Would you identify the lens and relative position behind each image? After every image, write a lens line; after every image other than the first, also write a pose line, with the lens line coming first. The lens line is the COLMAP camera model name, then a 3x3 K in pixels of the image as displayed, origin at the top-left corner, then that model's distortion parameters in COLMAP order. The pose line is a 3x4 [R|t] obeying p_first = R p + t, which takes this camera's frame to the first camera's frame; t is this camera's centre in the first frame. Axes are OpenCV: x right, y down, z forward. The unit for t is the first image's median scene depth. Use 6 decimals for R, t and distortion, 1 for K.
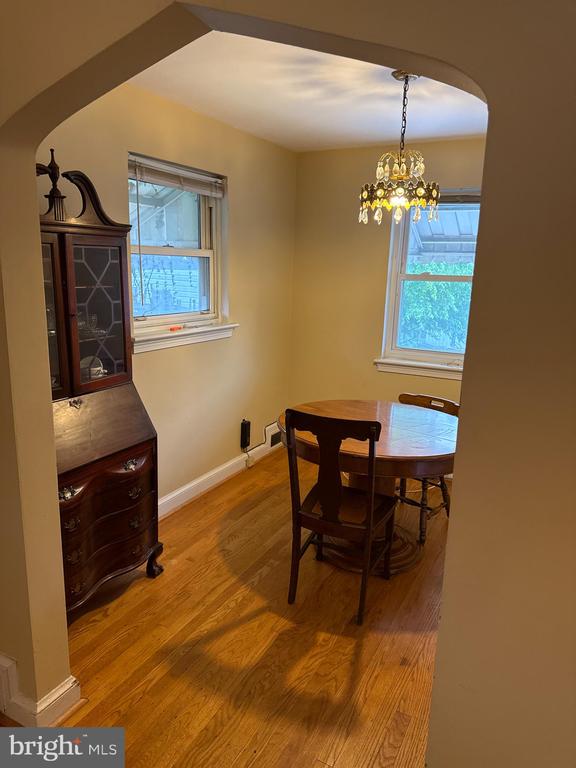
lens RADIAL K [[542.5, 0, 293.6], [0, 542.5, 389.1], [0, 0, 1]] dist [0.055505, -0.066740]
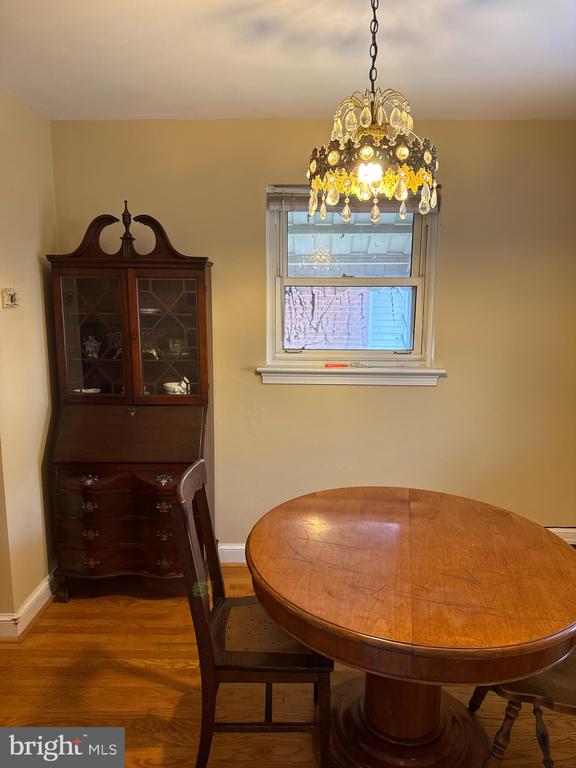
lens RADIAL K [[542.5, 0, 267.4], [0, 542.5, 381.0], [0, 0, 1]] dist [0.055505, -0.066740]
pose [[0.433577, 0.098267, -0.895742, 0.669553], [-0.201615, 0.979415, 0.009856, -0.088950], [0.878272, 0.176321, 0.444464, 0.628951]]
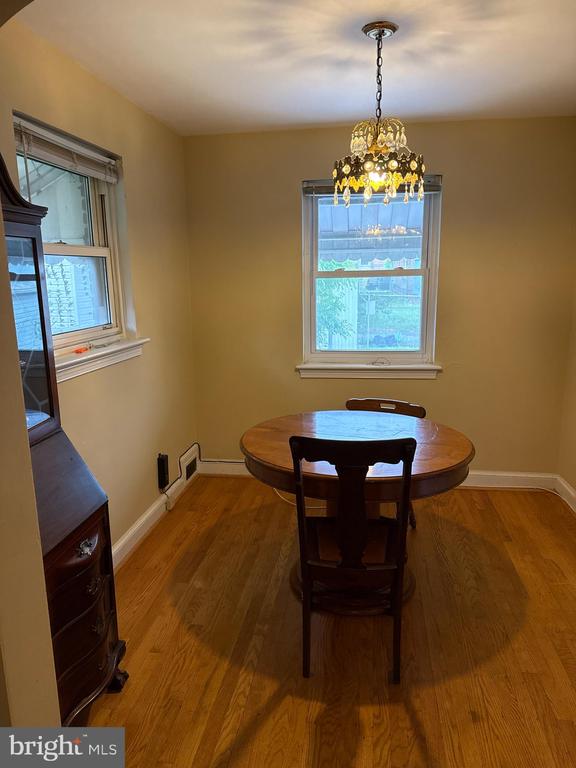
lens RADIAL K [[542.5, 0, 293.5], [0, 542.5, 387.4], [0, 0, 1]] dist [0.055505, -0.066740]
pose [[0.943561, -0.110384, 0.312262, -0.226705], [0.115947, 0.993255, 0.000757, -0.032260], [-0.310239, 0.035491, 0.949996, 0.225265]]
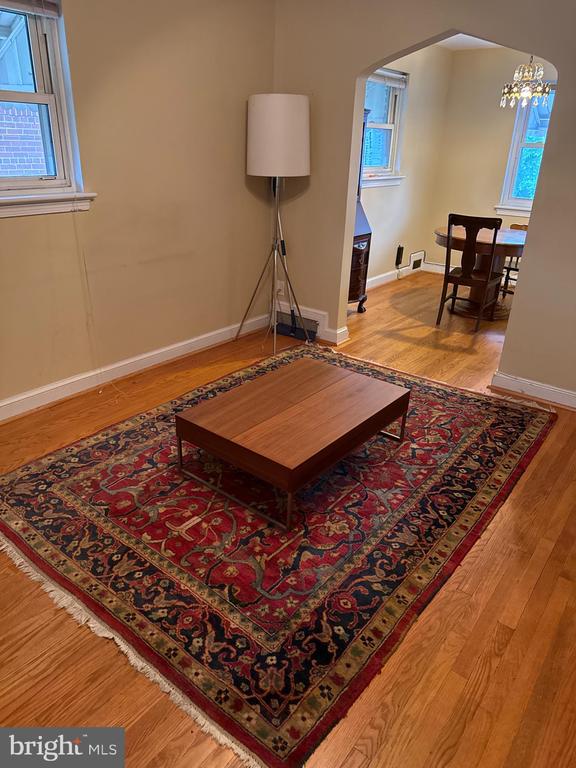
lens RADIAL K [[542.5, 0, 290.4], [0, 542.5, 383.4], [0, 0, 1]] dist [0.055505, -0.066740]
pose [[0.984718, 0.075452, -0.156960, -0.190811], [-0.044954, 0.980855, 0.189478, 0.248760], [0.168252, -0.179526, 0.969258, -0.932527]]
